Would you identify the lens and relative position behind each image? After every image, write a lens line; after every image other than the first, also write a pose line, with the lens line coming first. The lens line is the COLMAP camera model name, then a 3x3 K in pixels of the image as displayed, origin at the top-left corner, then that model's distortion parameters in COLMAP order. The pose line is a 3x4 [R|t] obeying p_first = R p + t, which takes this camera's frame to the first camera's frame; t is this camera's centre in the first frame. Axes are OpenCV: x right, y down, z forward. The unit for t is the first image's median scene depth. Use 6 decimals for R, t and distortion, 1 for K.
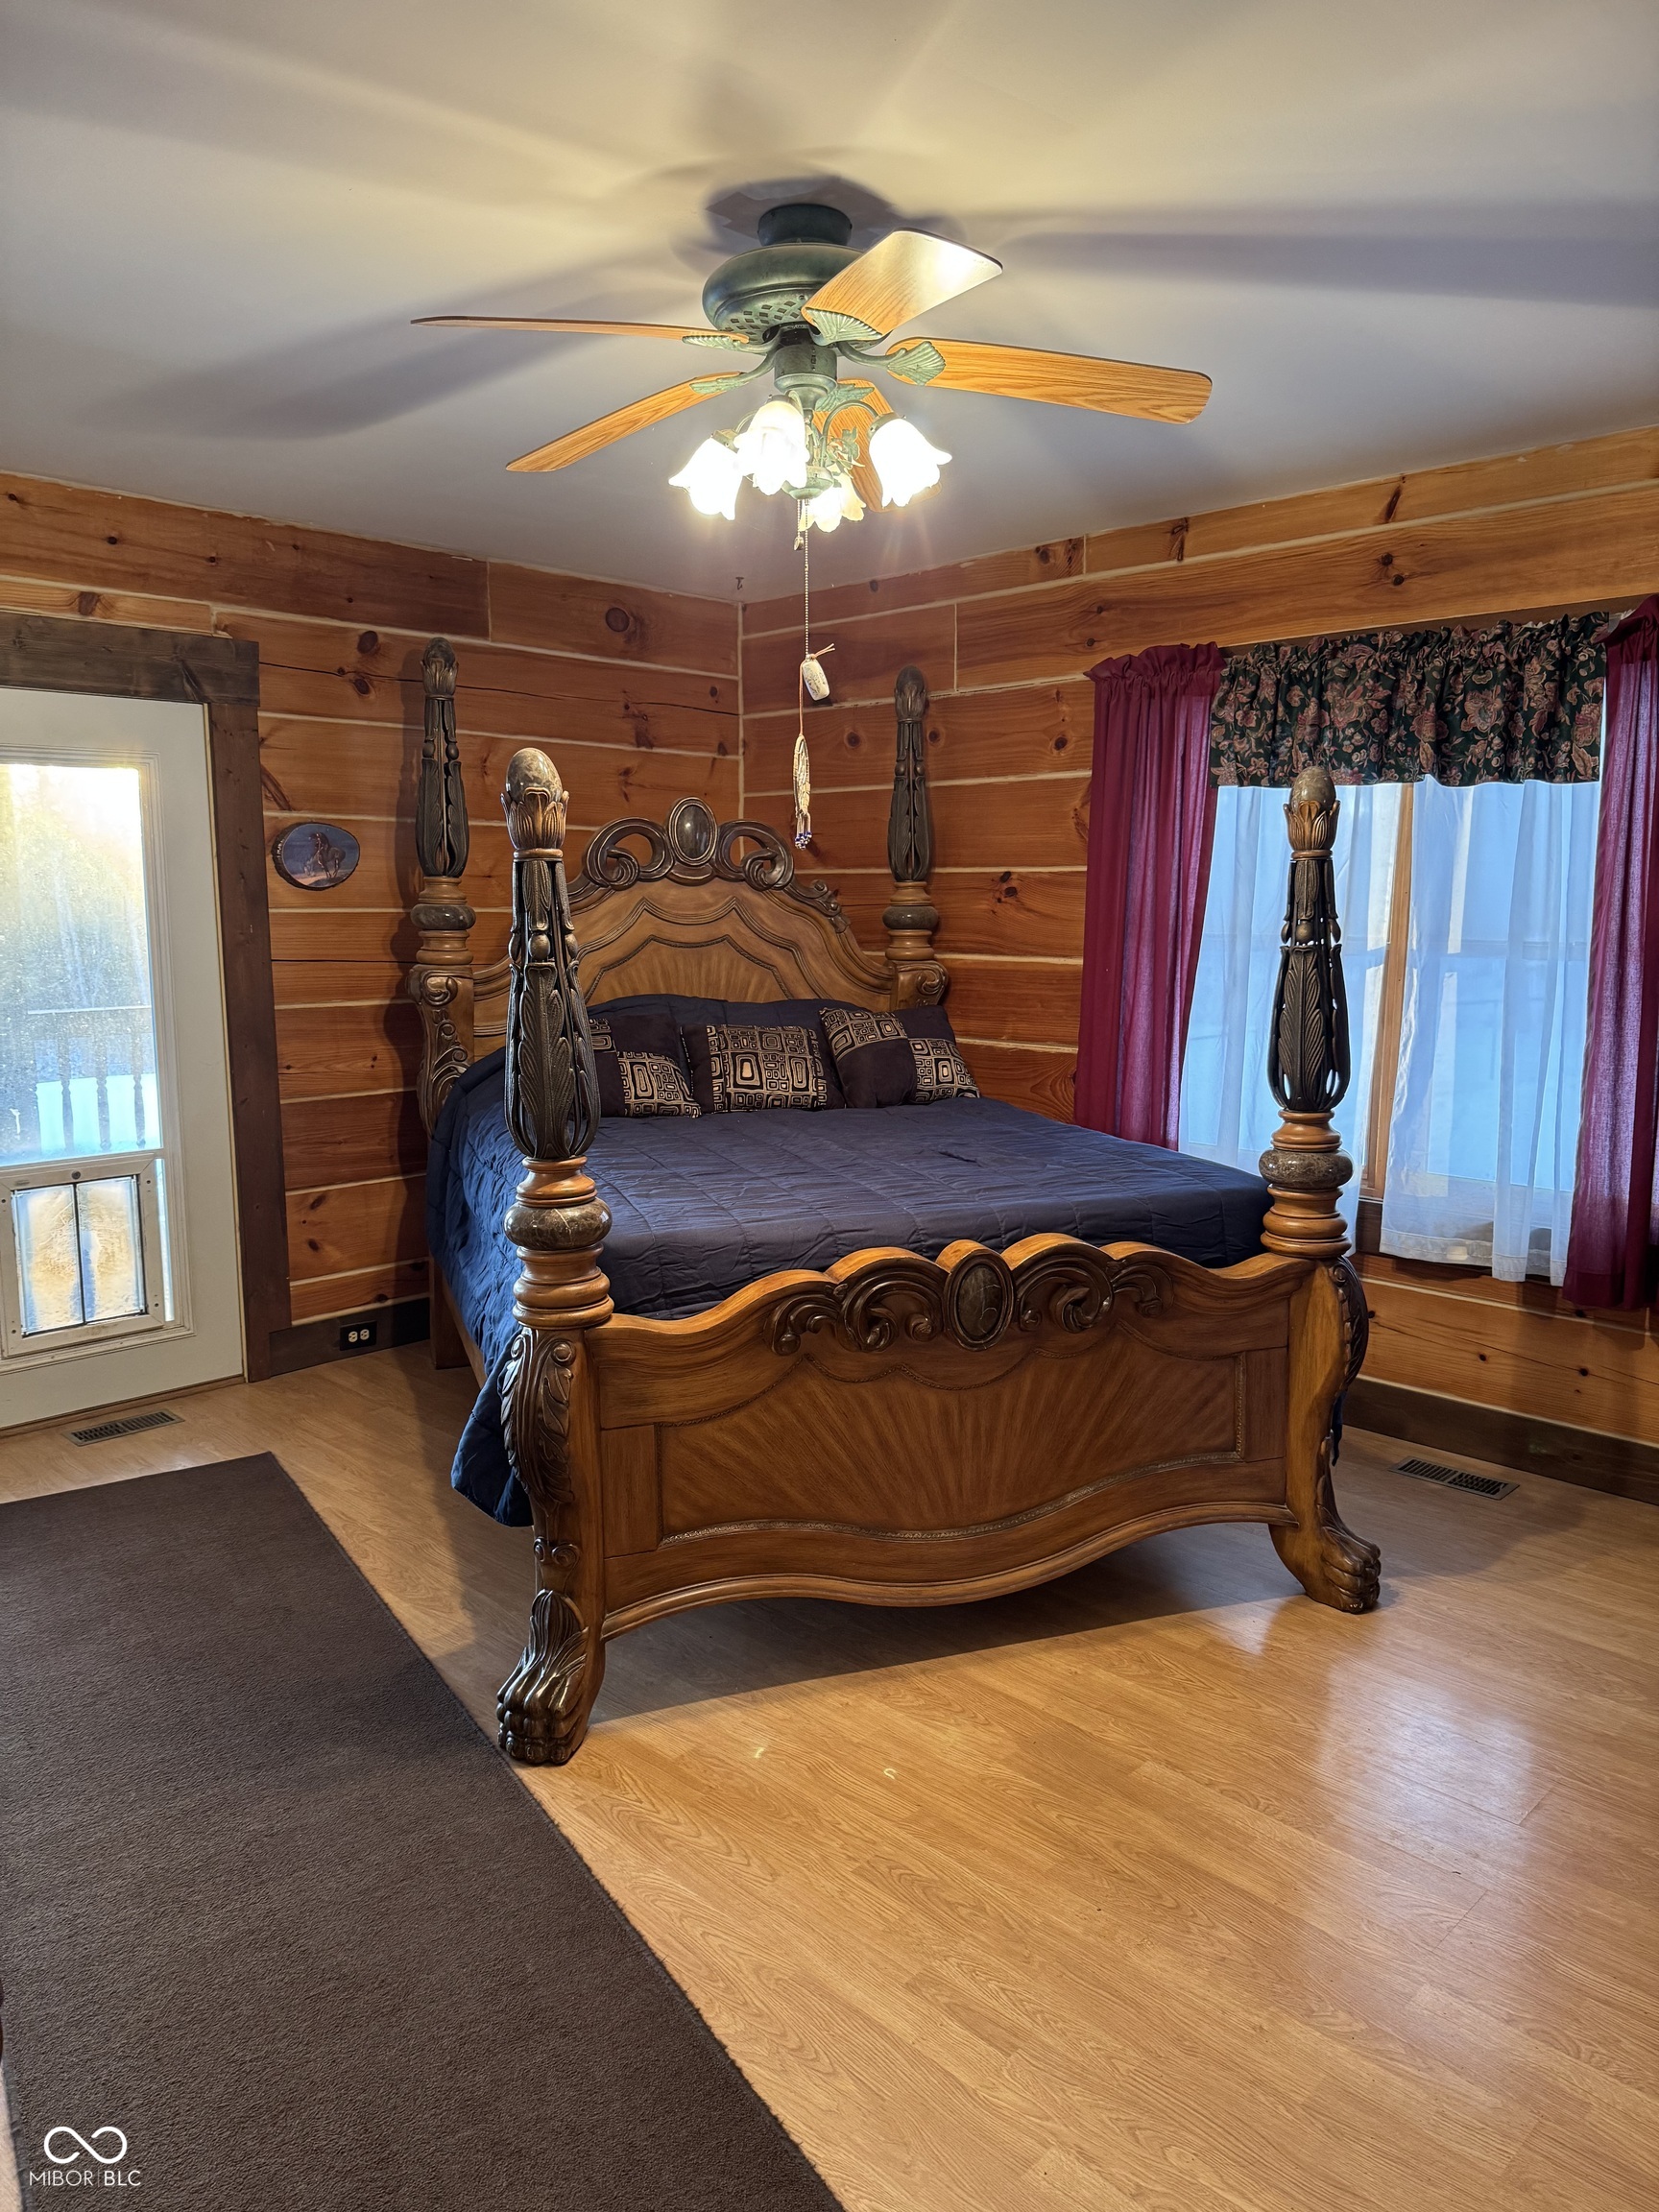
lens RADIAL K [[1561.1, 0, 807.3], [0, 1561.1, 1140.3], [0, 0, 1]] dist [0.111406, -0.223247]
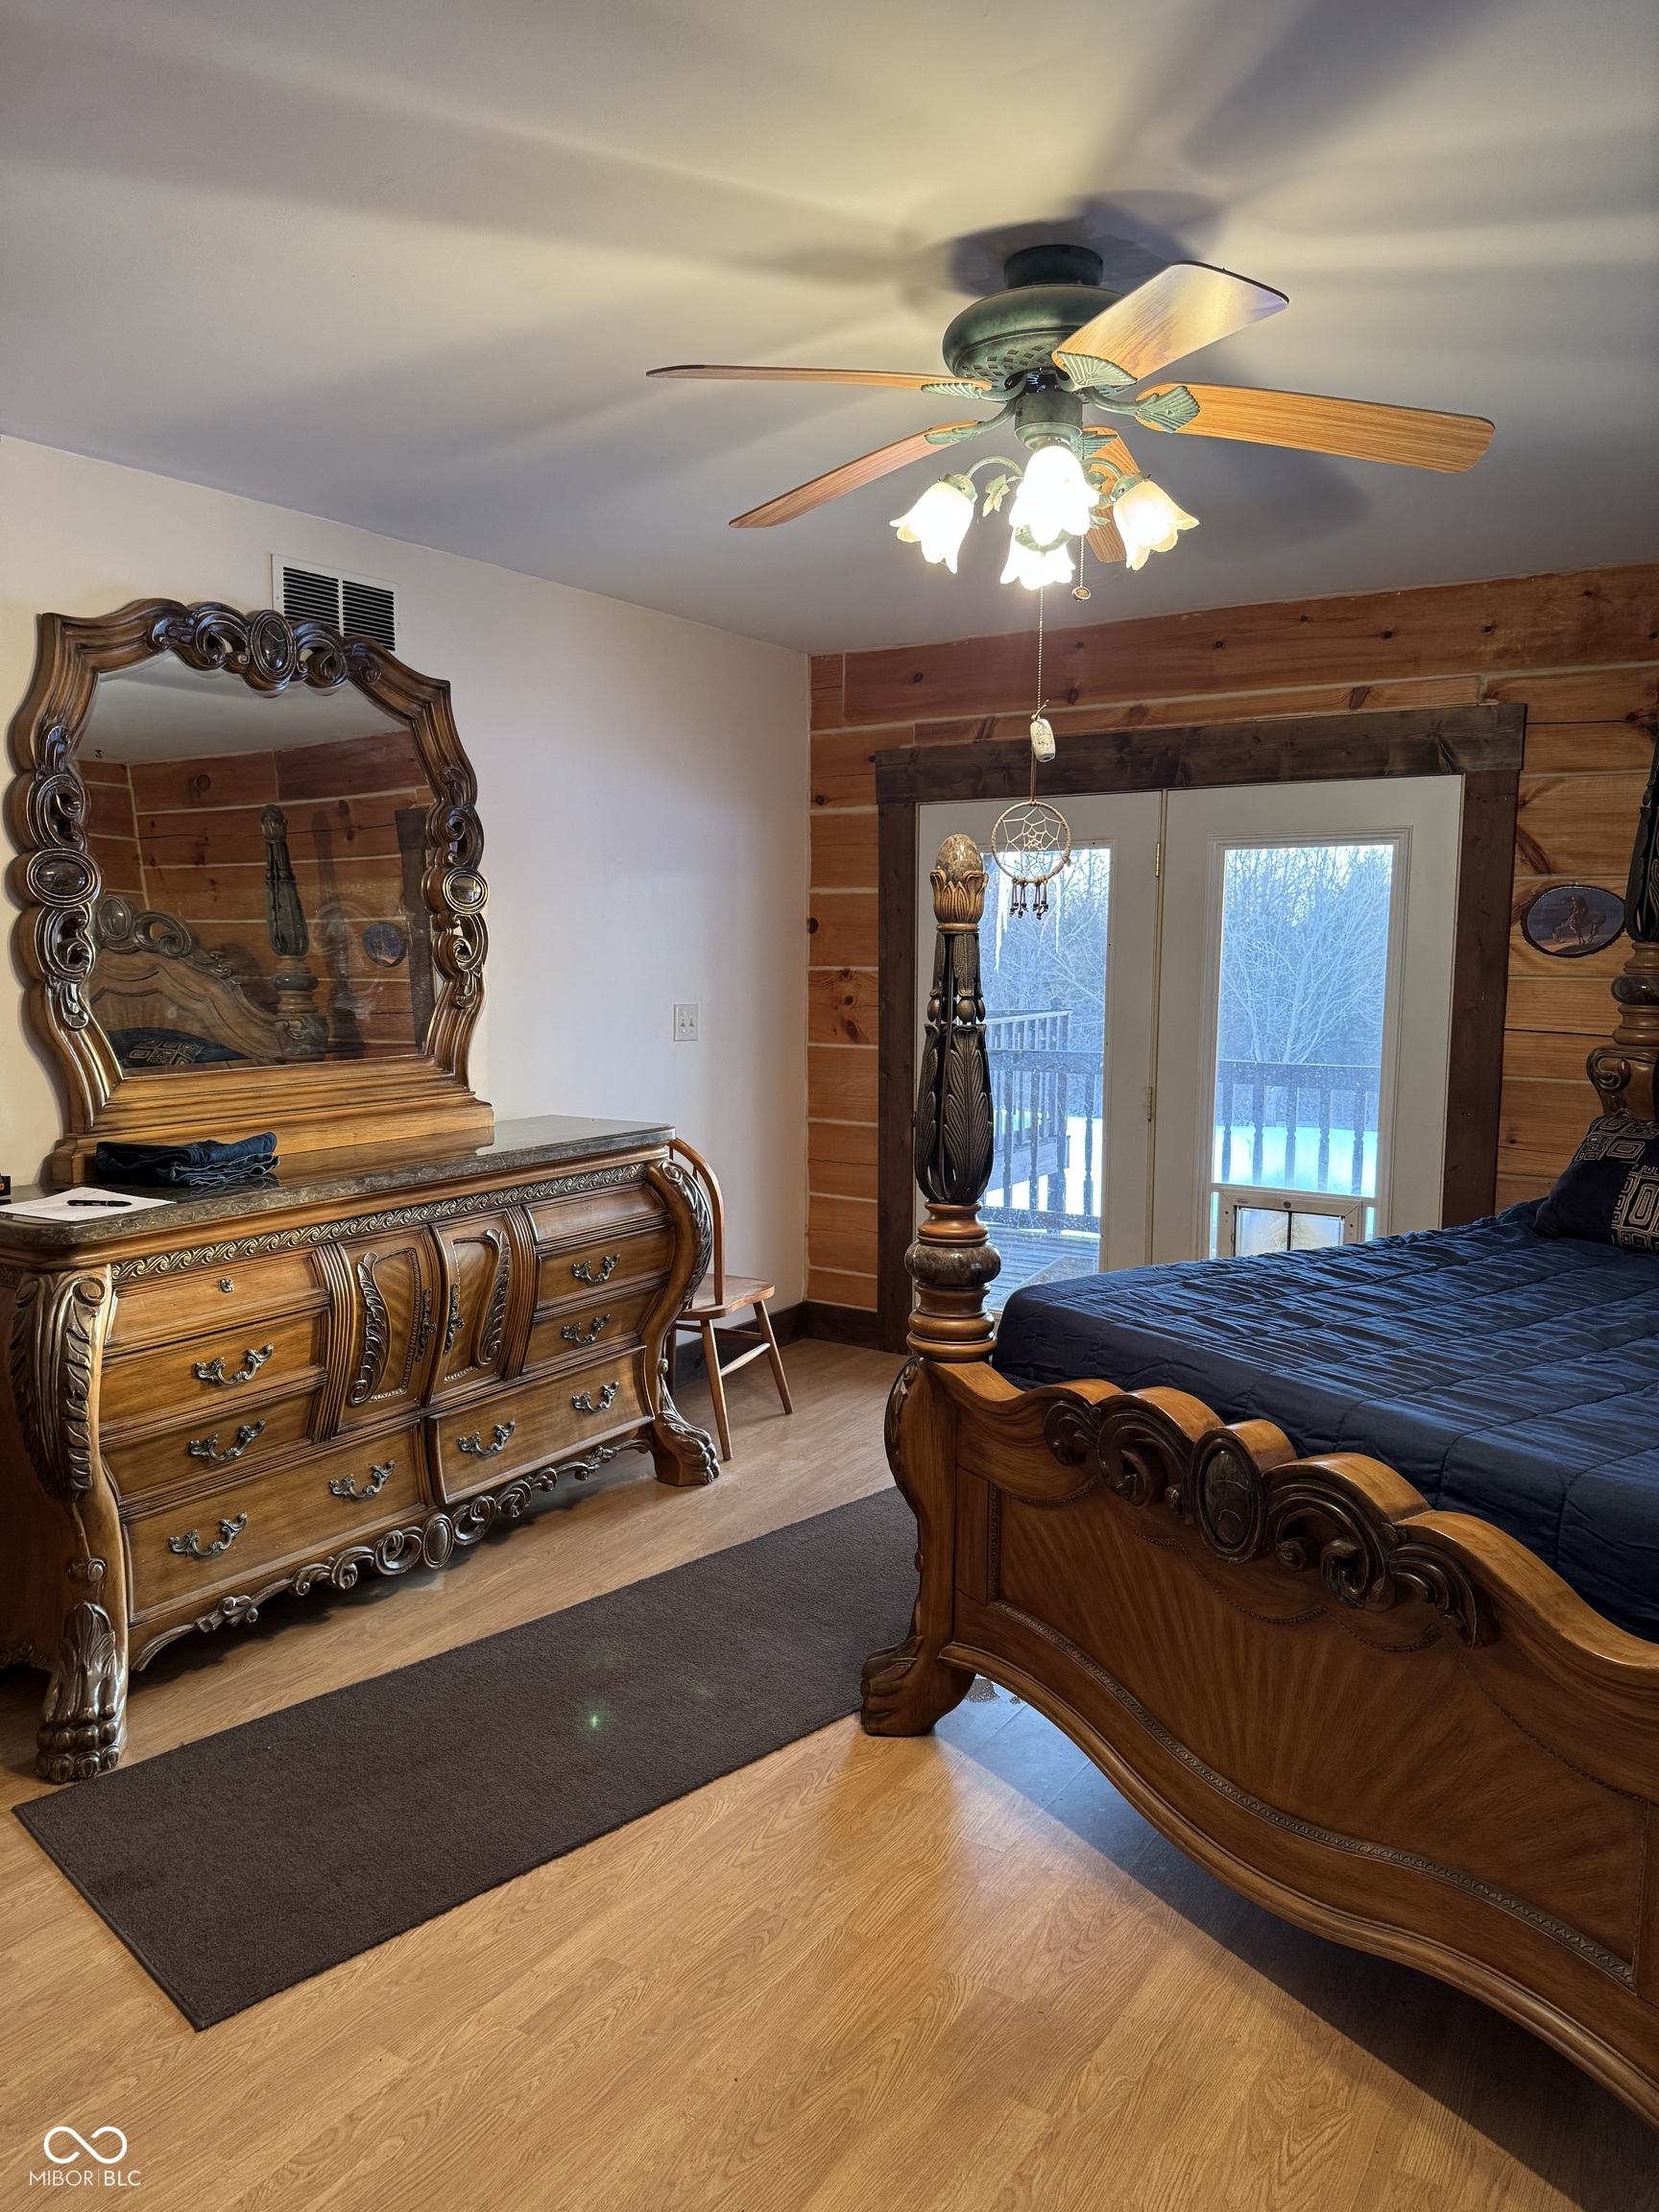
lens RADIAL K [[1561.4, 0, 830.8], [0, 1561.4, 1138.7], [0, 0, 1]] dist [0.031464, -0.053385]
pose [[0.203704, 0.127463, -0.970700, 0.598199], [-0.159547, 0.982556, 0.095539, -0.085813], [0.965945, 0.135410, 0.220487, 0.462440]]
